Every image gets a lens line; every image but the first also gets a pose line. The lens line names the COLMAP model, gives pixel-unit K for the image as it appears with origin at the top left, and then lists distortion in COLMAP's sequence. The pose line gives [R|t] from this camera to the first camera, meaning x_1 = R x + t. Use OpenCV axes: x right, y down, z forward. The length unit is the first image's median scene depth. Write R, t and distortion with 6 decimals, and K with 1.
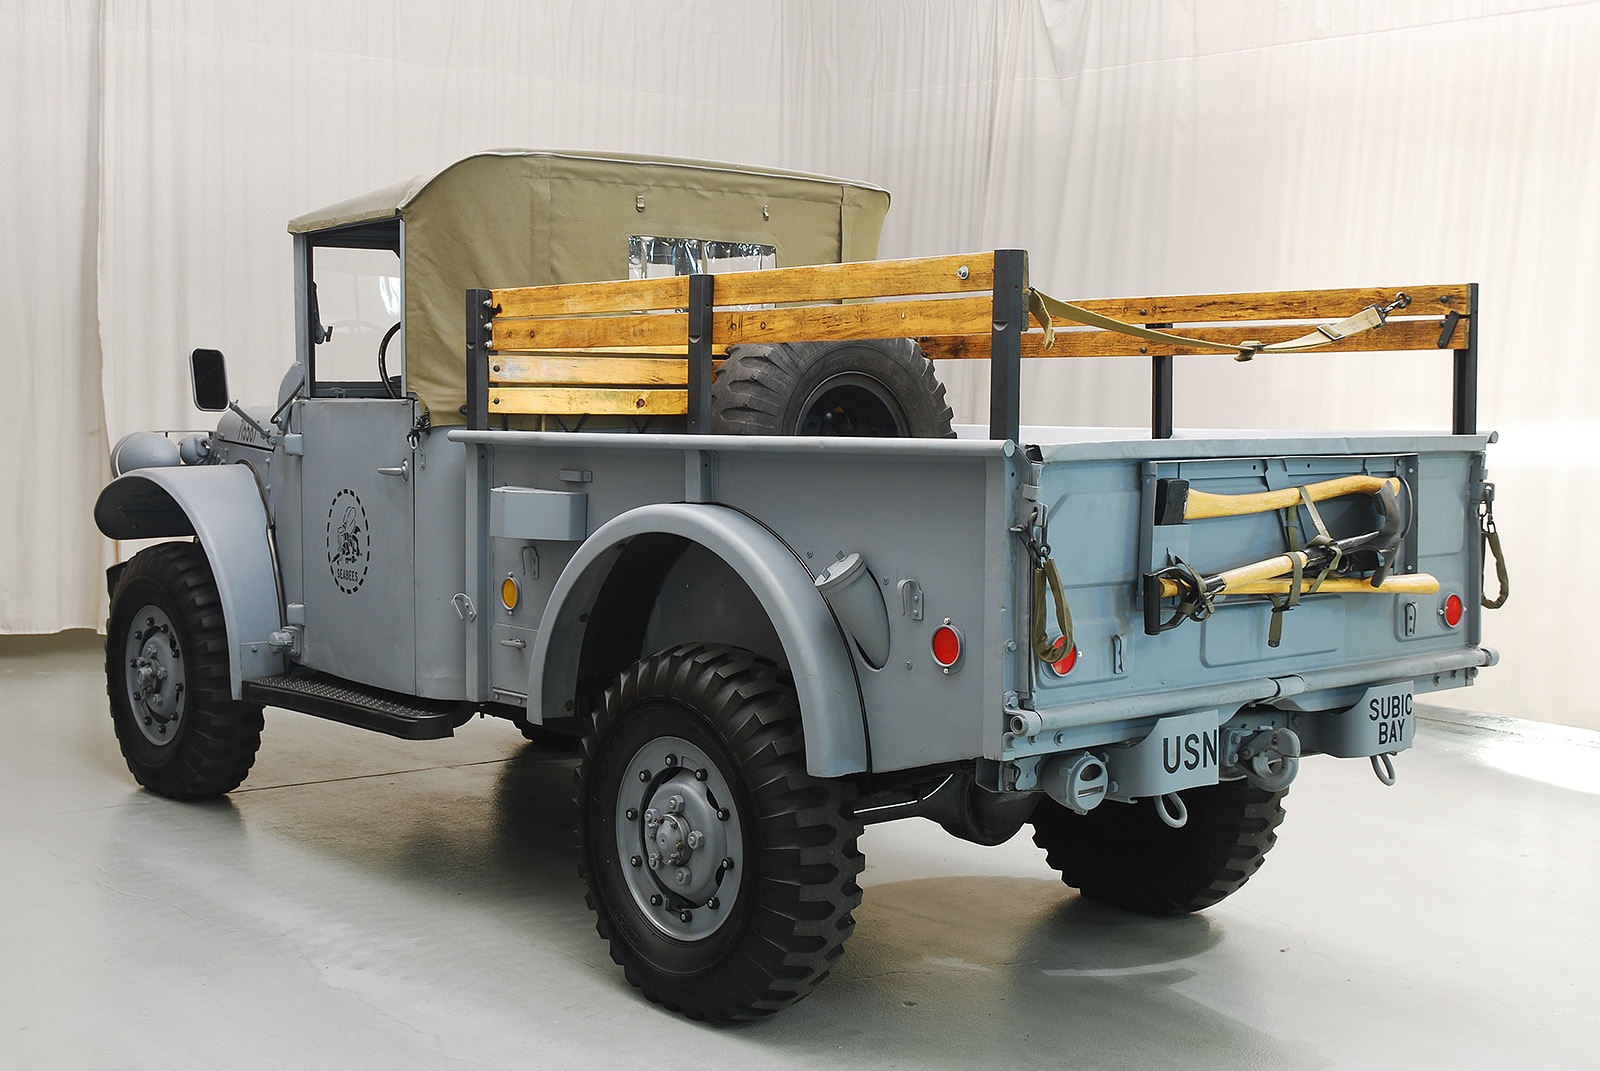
lens RADIAL K [[2049.4, 0, 751.7], [0, 2049.4, 538.5], [0, 0, 1]] dist [0.003429, 0.019203]
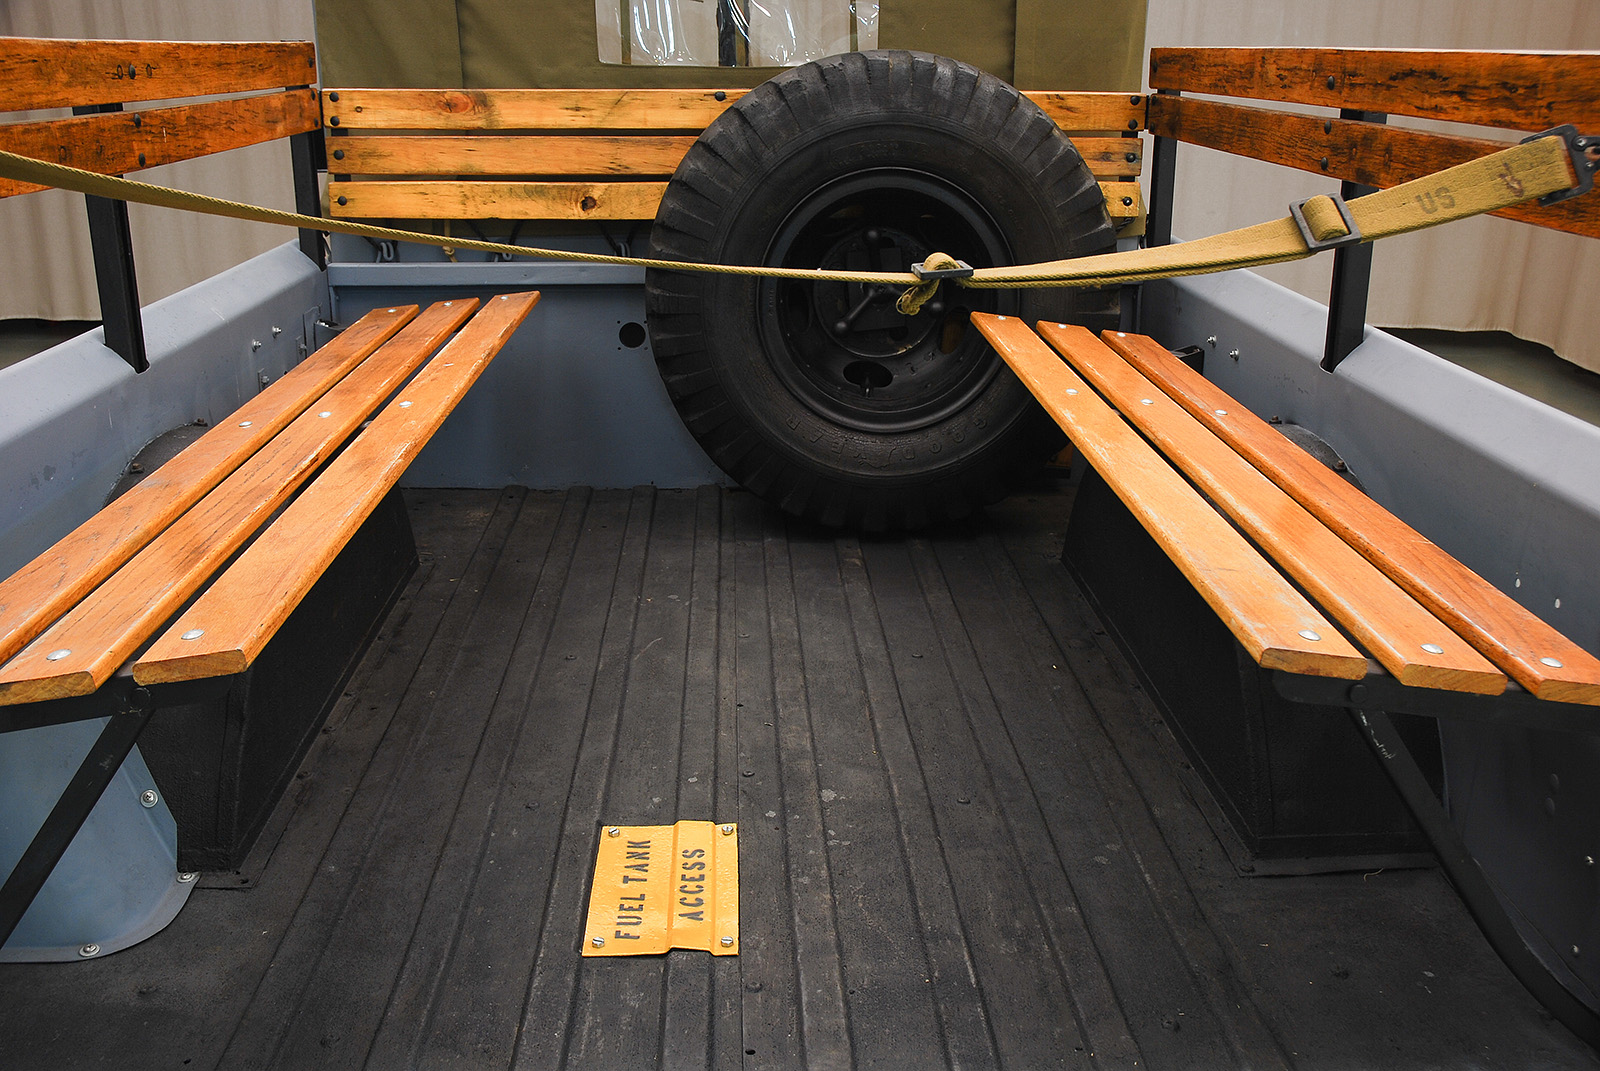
lens RADIAL K [[1452.8, 0, 800.0], [0, 1452.8, 535.5], [0, 0, 1]] dist [-0.094849, 0.130138]
pose [[0.796805, 0.199135, -0.570480, 0.384904], [-0.046589, 0.961570, 0.270579, -0.119338], [0.602438, -0.189021, 0.775461, 0.830106]]
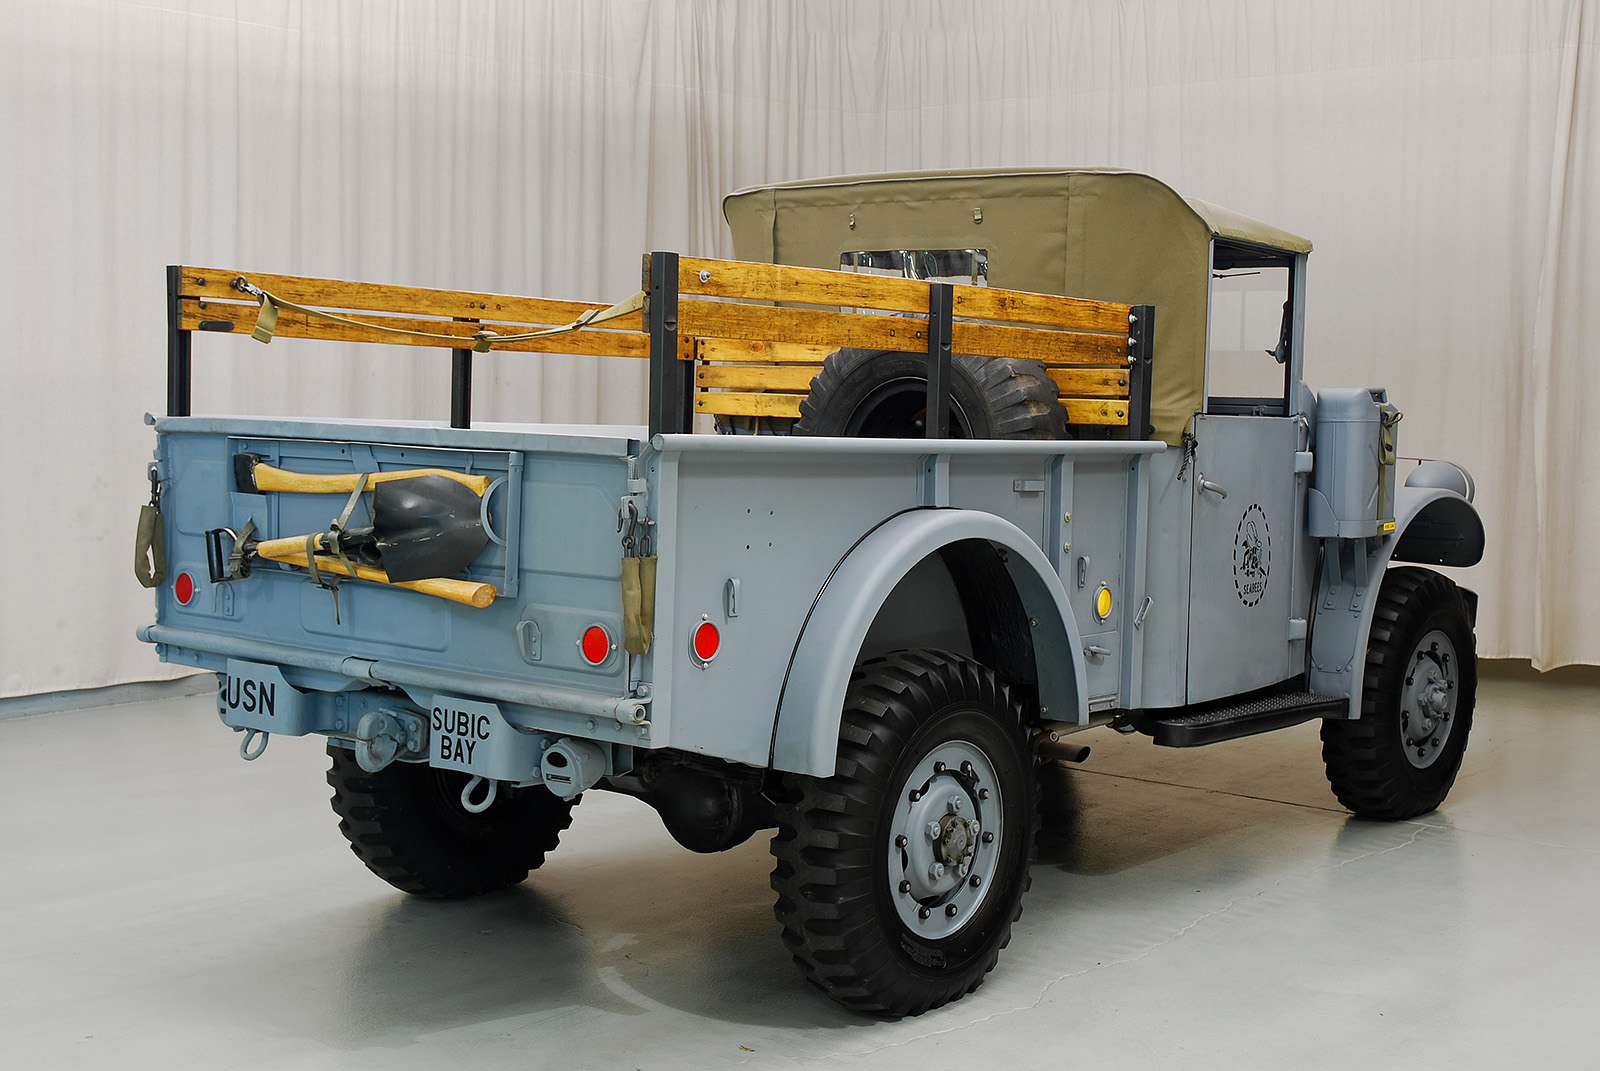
lens RADIAL K [[2049.4, 0, 751.7], [0, 2049.4, 538.5], [0, 0, 1]] dist [0.003429, 0.019203]
pose [[0.173215, 0.065500, -0.982704, 1.290862], [-0.096044, 0.994154, 0.049334, -0.061074], [0.980190, 0.085837, 0.178493, 1.000924]]
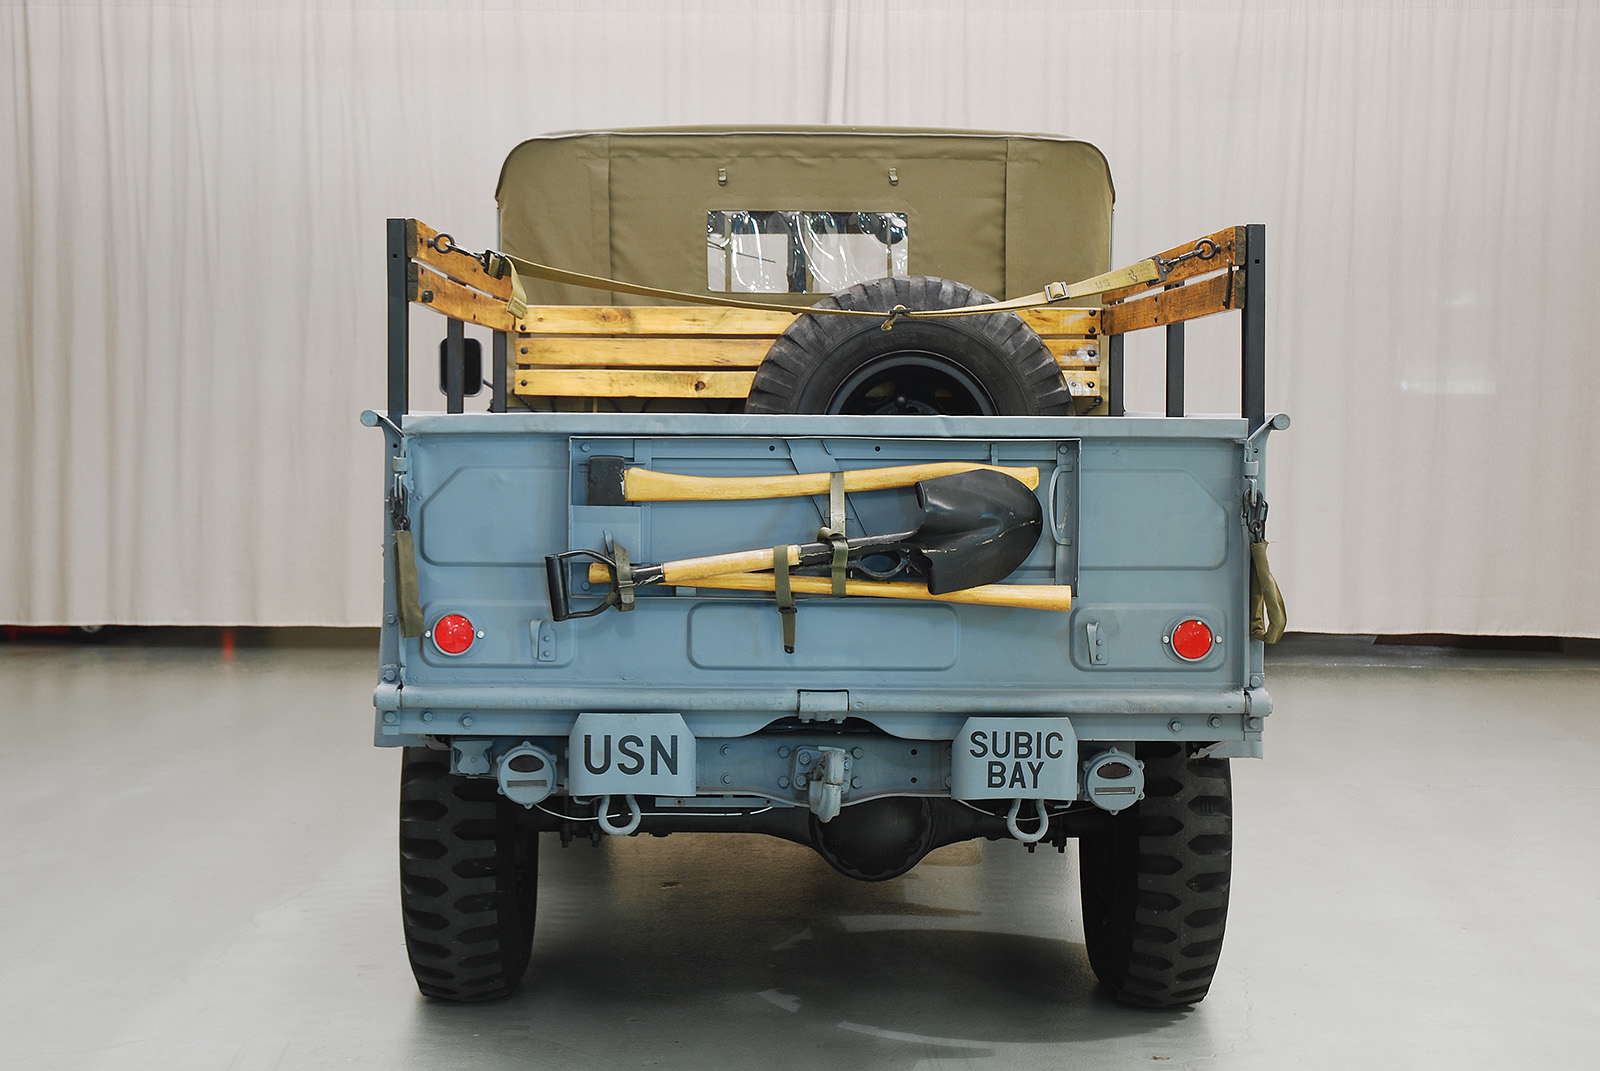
lens RADIAL K [[2430.4, 0, 736.9], [0, 2430.4, 550.0], [0, 0, 1]] dist [0.055141, 0.208785]
pose [[0.760965, 0.040421, -0.647532, 0.895921], [-0.047239, 0.998860, 0.006839, 0.002703], [0.647070, 0.025384, 0.762008, 0.188519]]
